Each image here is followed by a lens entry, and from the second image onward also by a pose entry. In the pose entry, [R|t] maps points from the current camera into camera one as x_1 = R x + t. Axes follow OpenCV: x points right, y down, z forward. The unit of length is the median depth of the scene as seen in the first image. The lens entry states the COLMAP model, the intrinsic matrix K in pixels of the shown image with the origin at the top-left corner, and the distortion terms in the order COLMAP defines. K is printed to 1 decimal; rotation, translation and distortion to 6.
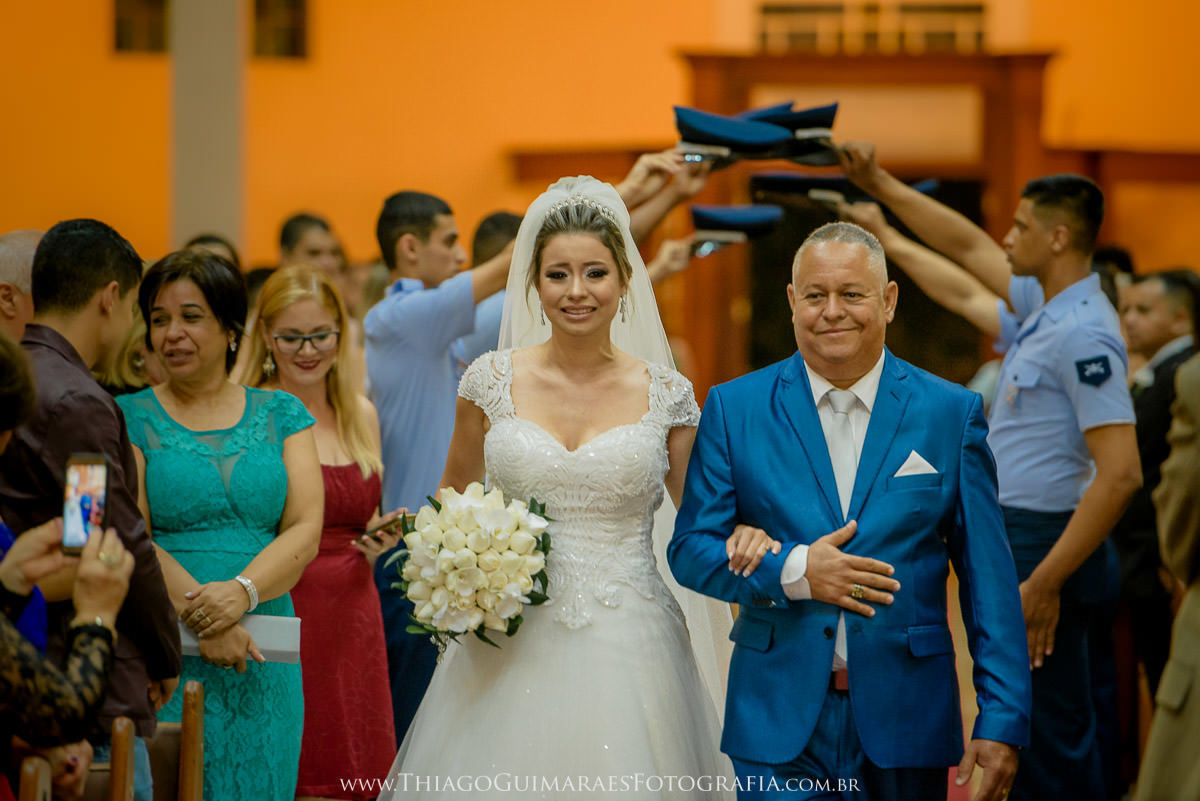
lens RADIAL K [[6938.4, 0, 598.2], [0, 6938.4, 403.7], [0, 0, 1]] dist [-2.442868, 0.000000]
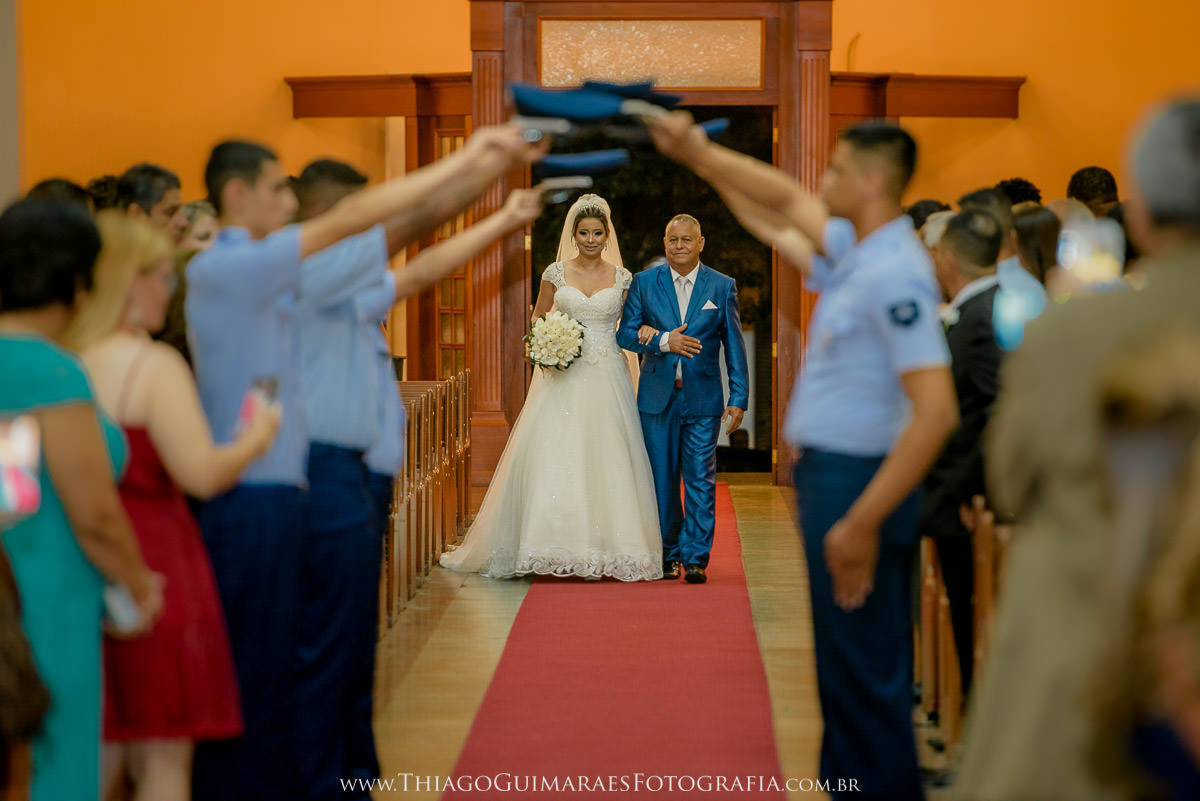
lens RADIAL K [[6854.0, 0, 593.0], [0, 6854.0, 400.6], [0, 0, 1]] dist [4.482645, 0.000000]
pose [[0.999233, 0.028612, 0.026750, -0.072013], [-0.028857, 0.999545, 0.008832, 0.024018], [-0.026485, -0.009598, 0.999603, -1.727101]]
